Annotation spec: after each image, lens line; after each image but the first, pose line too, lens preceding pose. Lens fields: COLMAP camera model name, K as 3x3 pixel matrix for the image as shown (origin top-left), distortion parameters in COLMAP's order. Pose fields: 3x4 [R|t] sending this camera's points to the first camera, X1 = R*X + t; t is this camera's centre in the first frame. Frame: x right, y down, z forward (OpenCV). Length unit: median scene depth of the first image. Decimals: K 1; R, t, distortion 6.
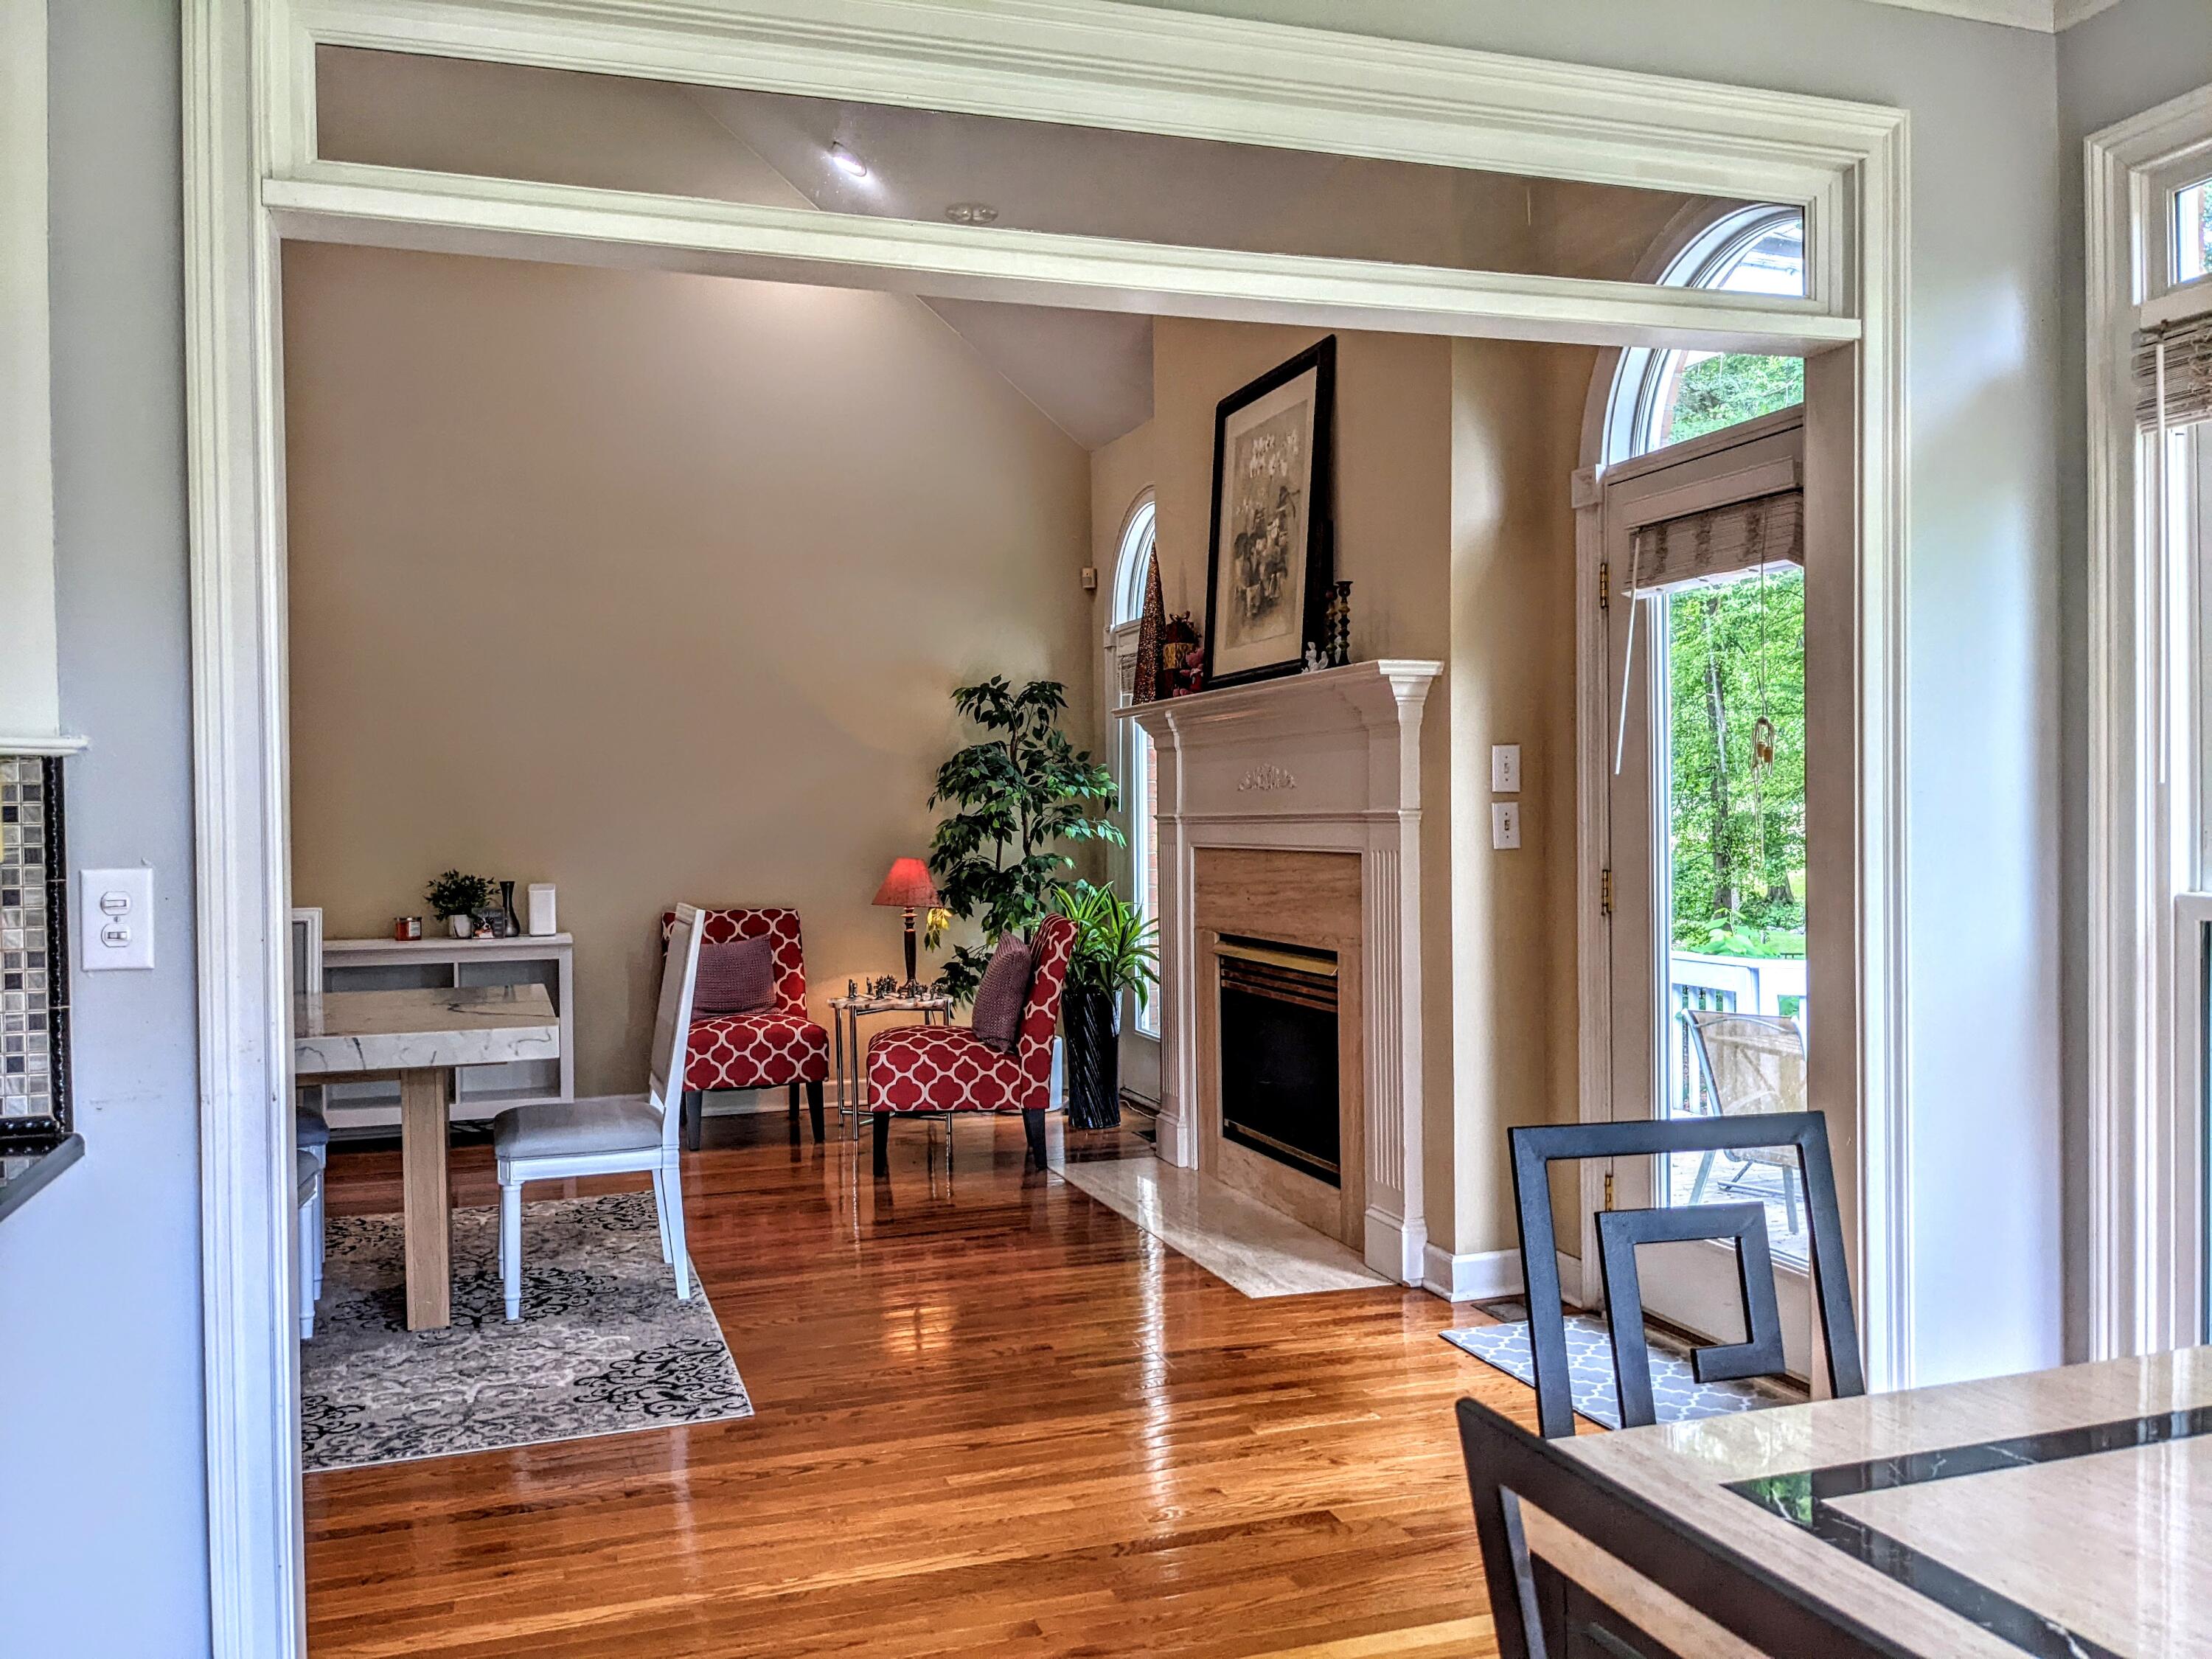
lens RADIAL K [[1733.8, 0, 1112.6], [0, 1733.8, 845.3], [0, 0, 1]] dist [0.059040, -0.105158]
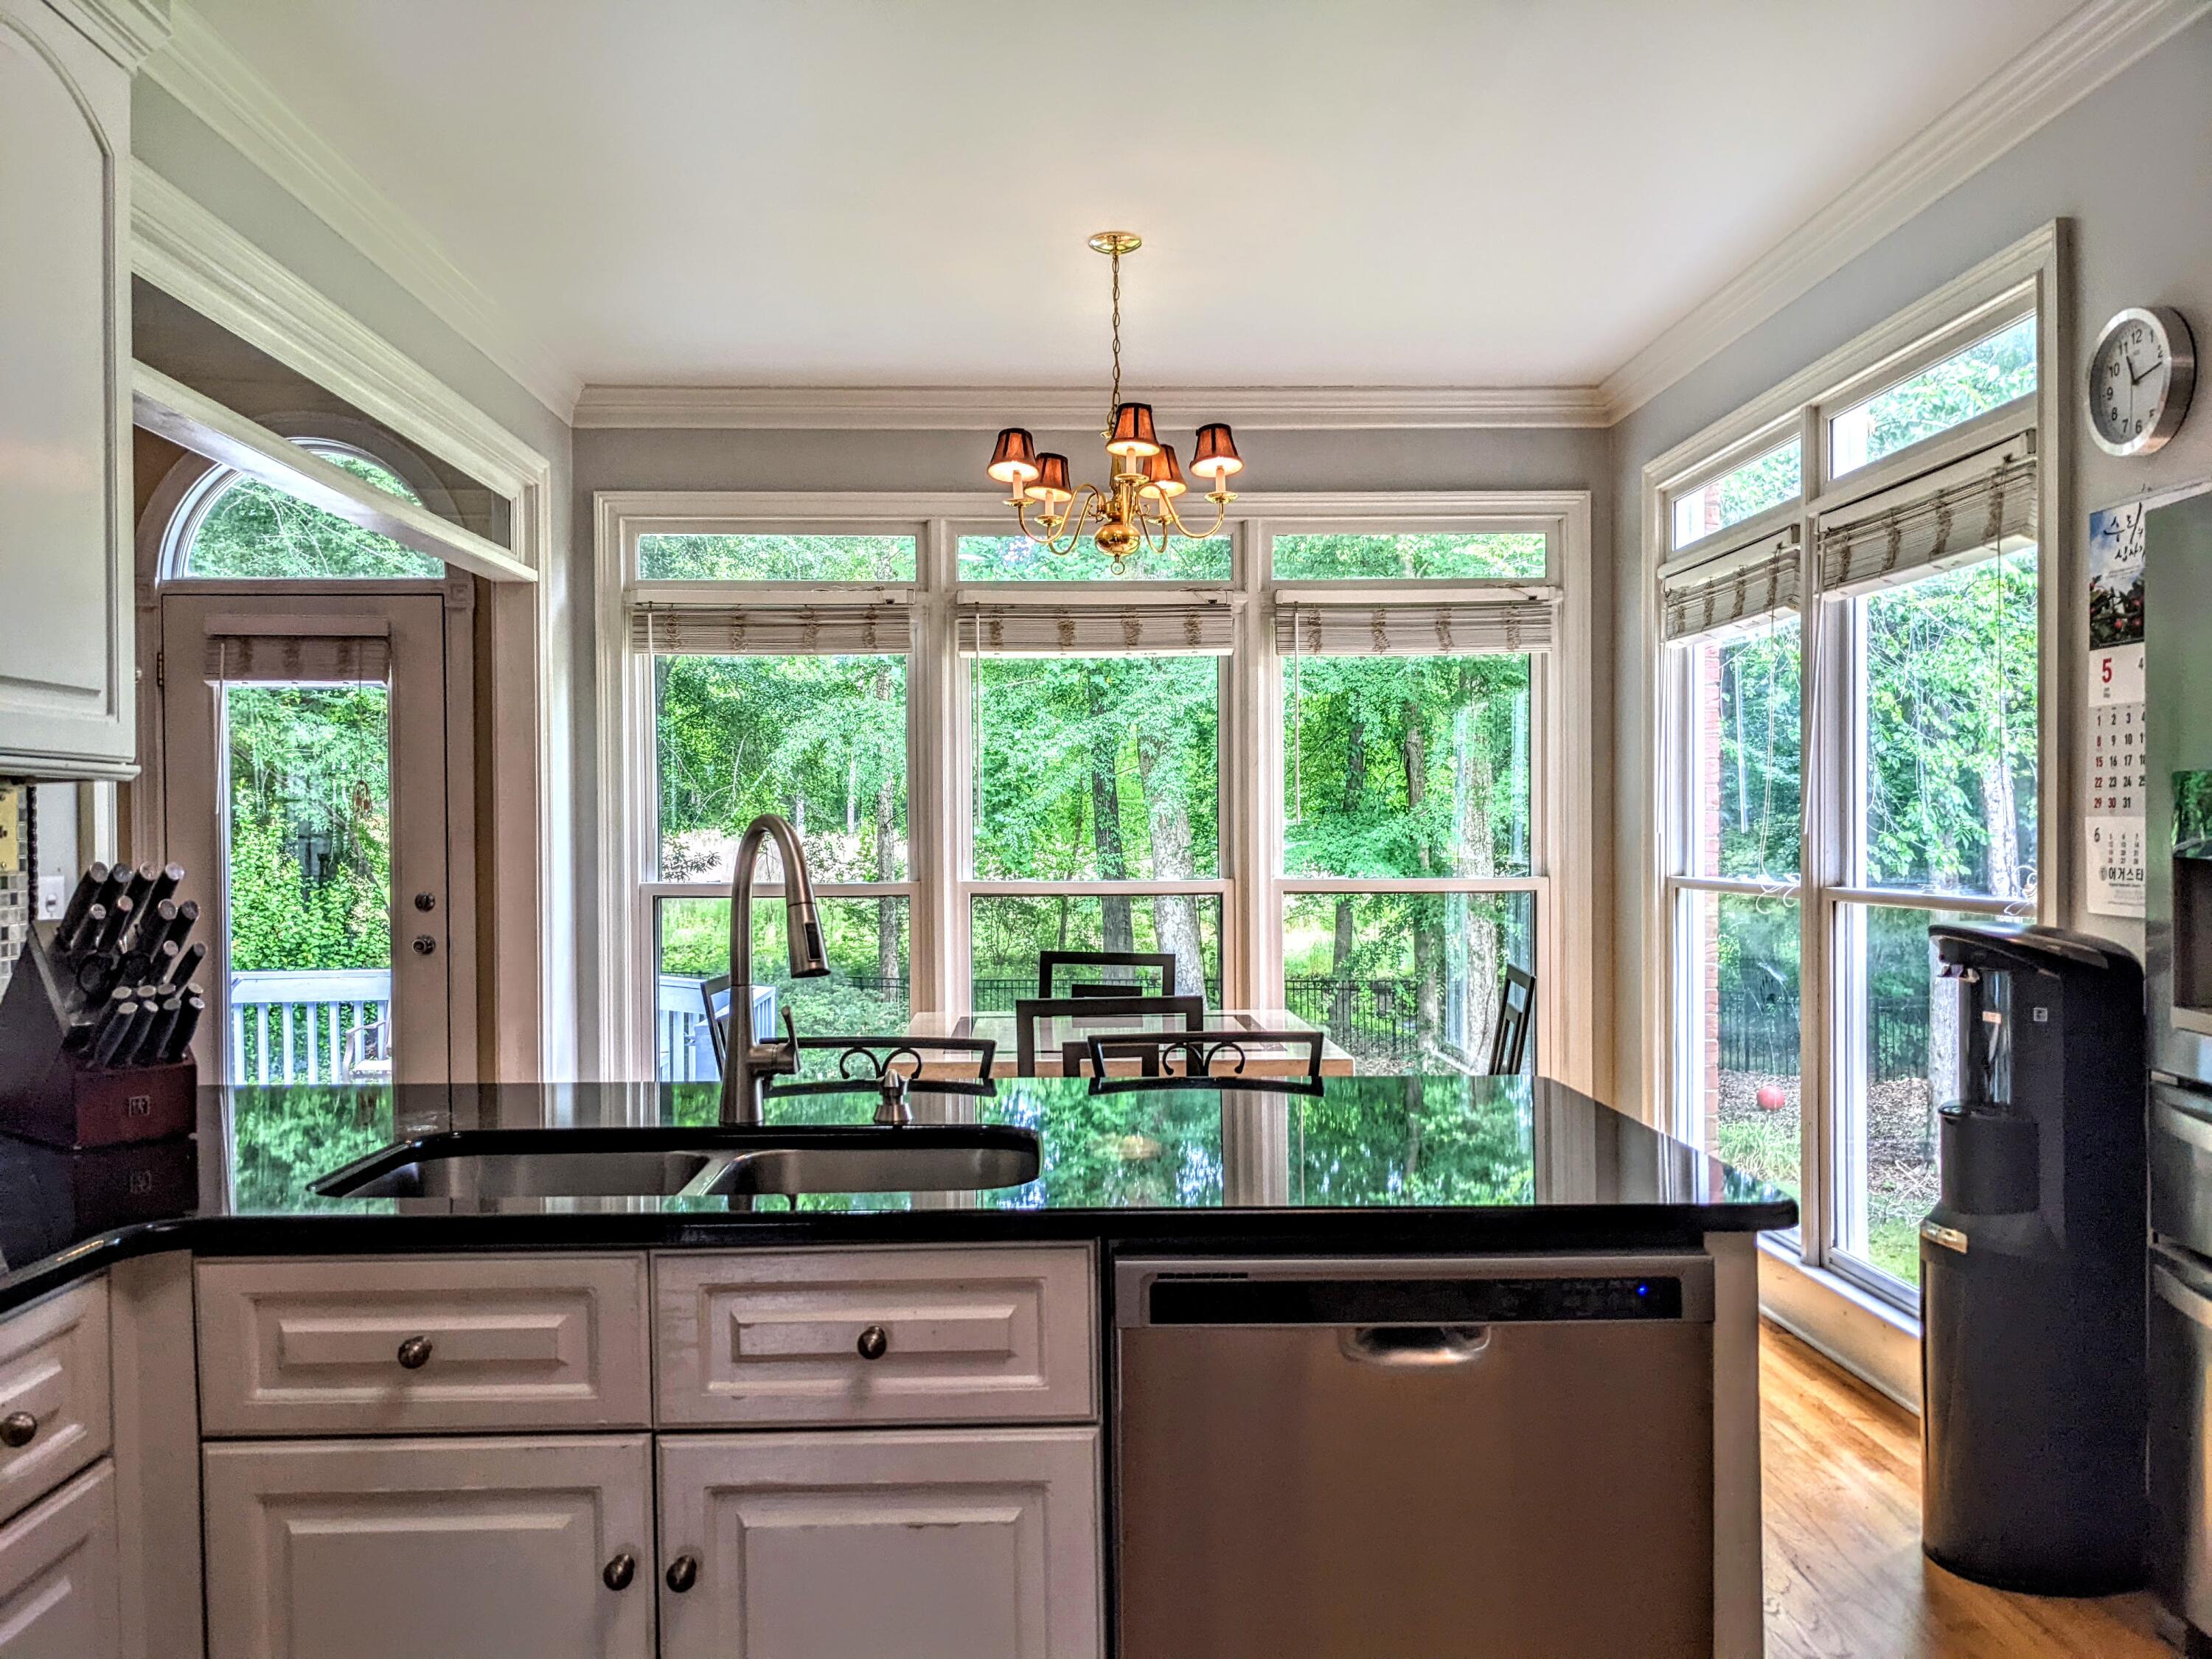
lens RADIAL K [[1723.6, 0, 1094.9], [0, 1723.6, 825.0], [0, 0, 1]] dist [0.052069, -0.002929]
pose [[0.296129, 0.018770, 0.954964, -0.598079], [0.016371, 0.999560, -0.024723, 0.009058], [-0.955008, 0.022955, 0.295691, -0.045658]]
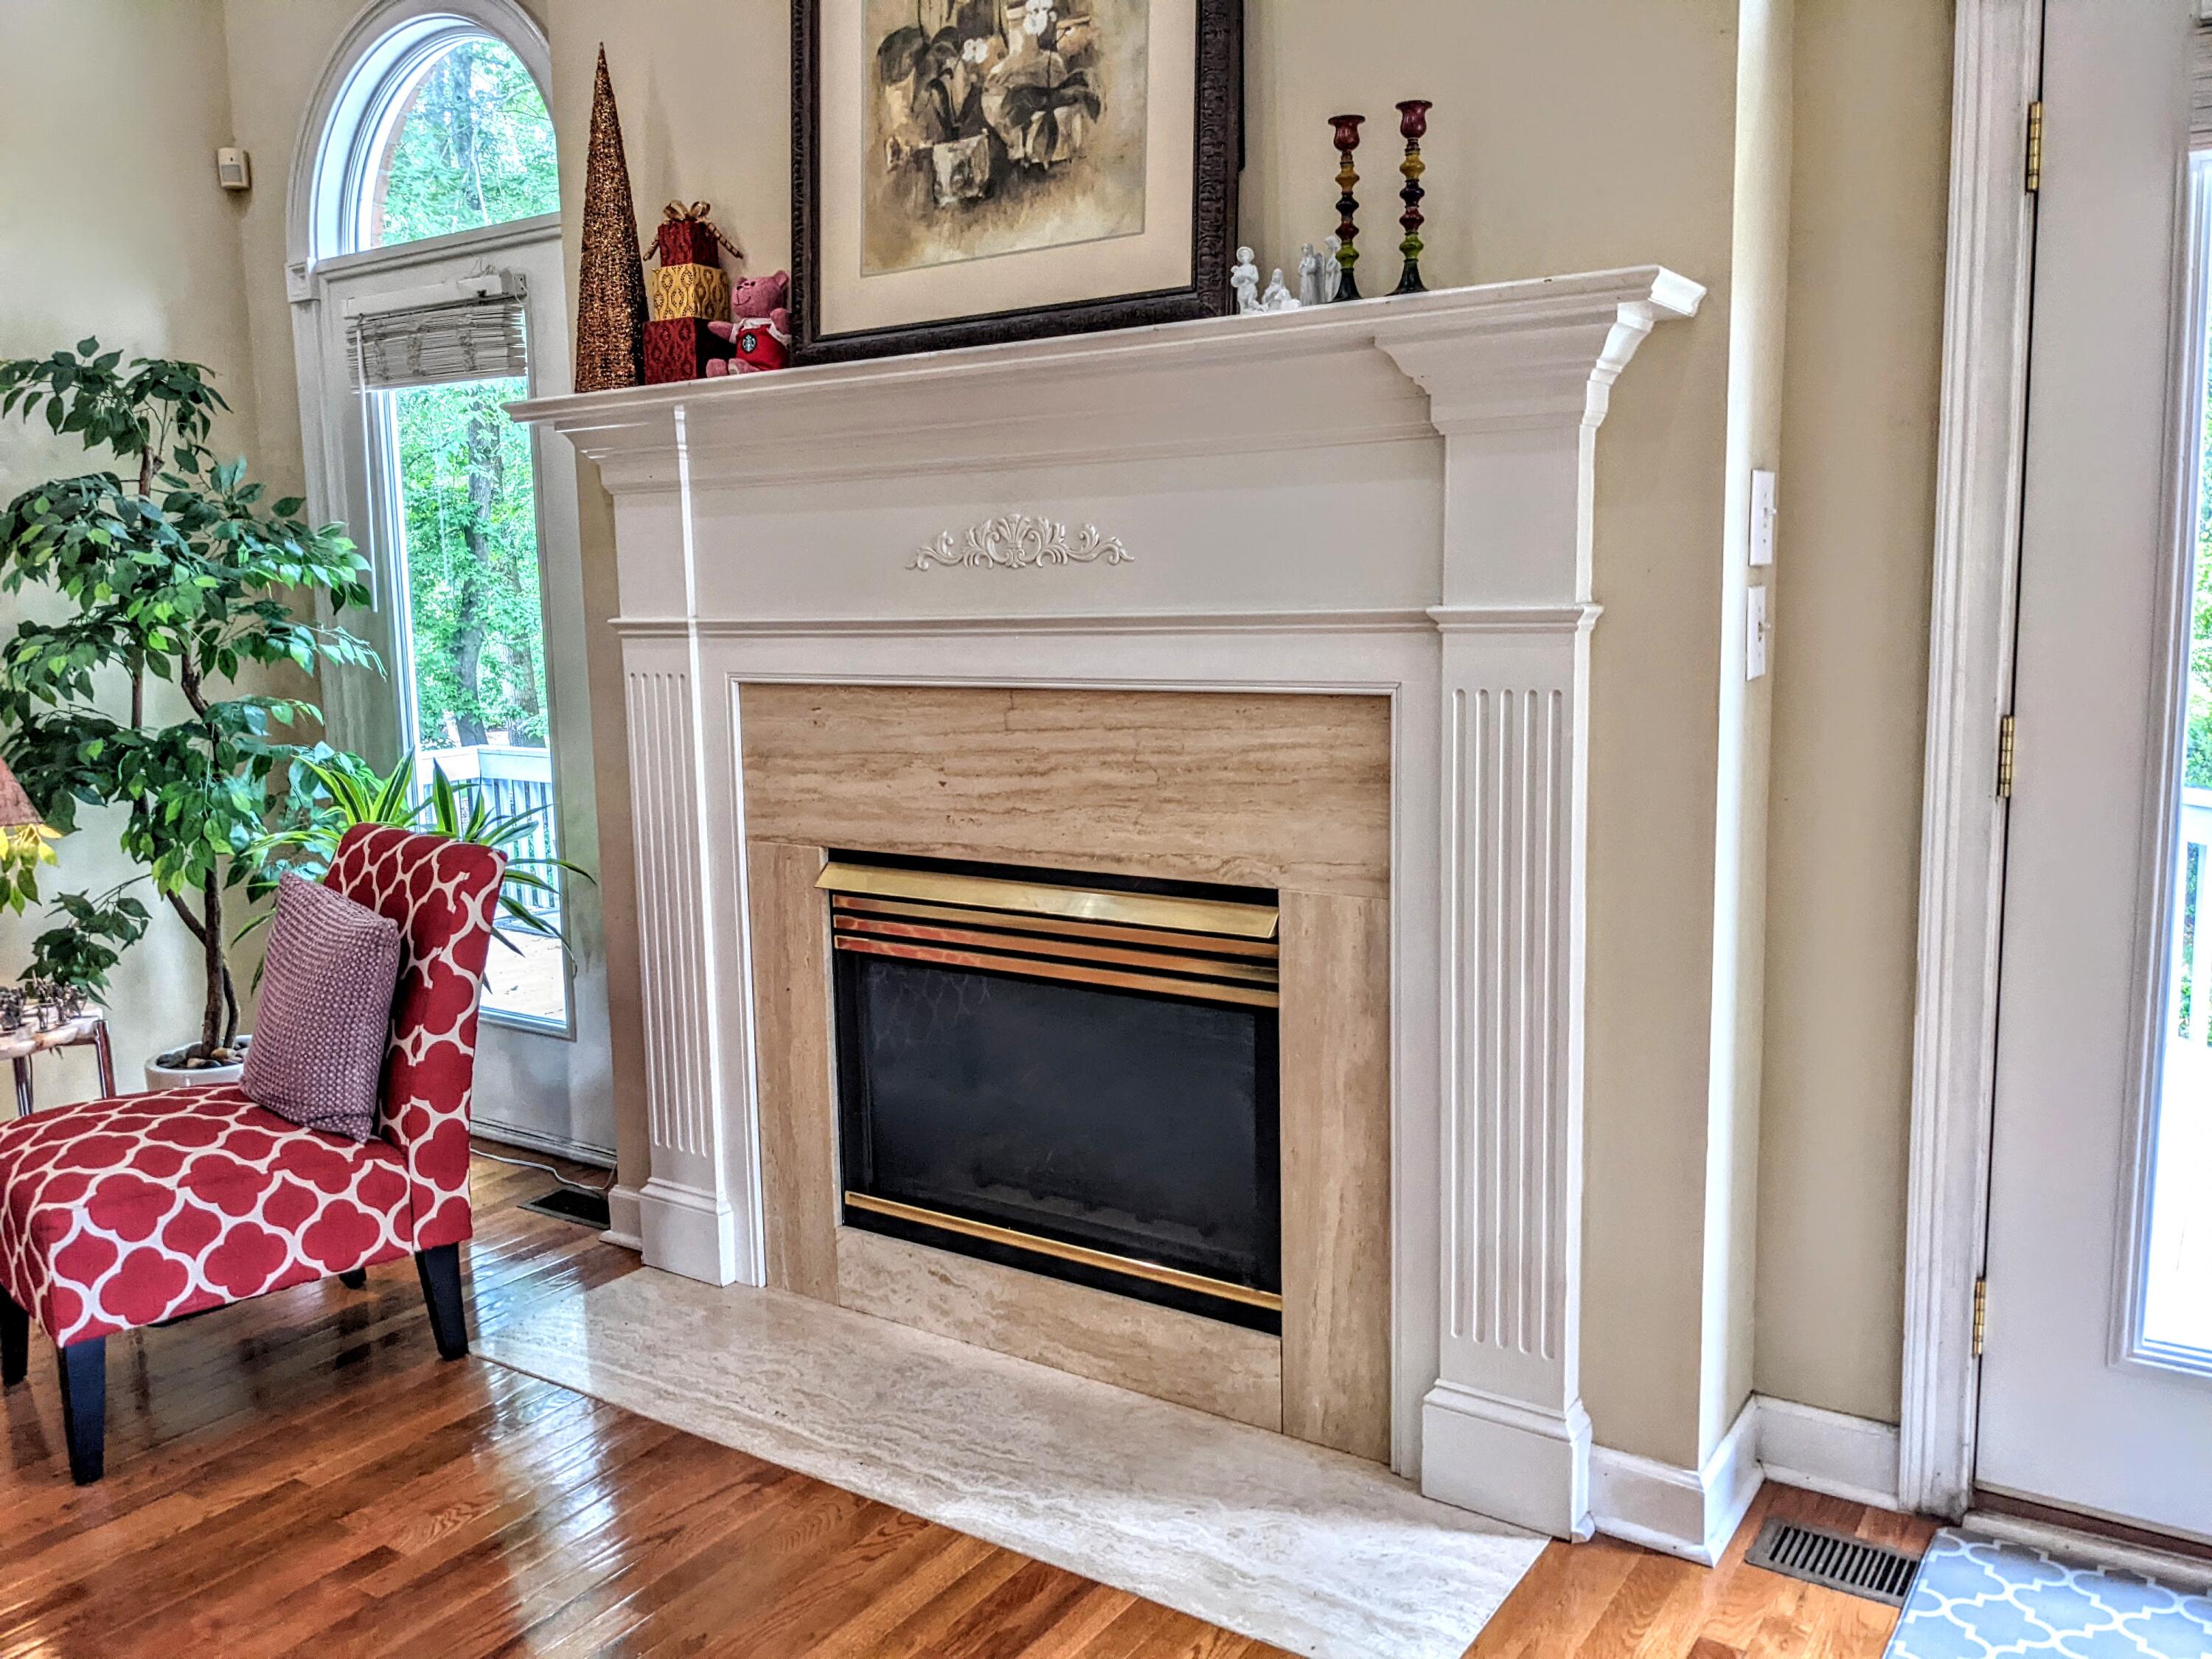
lens RADIAL K [[1733.5, 0, 1093.8], [0, 1733.5, 822.2], [0, 0, 1]] dist [0.052925, -0.100723]
pose [[0.803118, -0.086760, 0.589470, -0.194035], [0.022460, 0.993047, 0.115559, -0.016480], [-0.595397, -0.079568, 0.799482, 0.583657]]
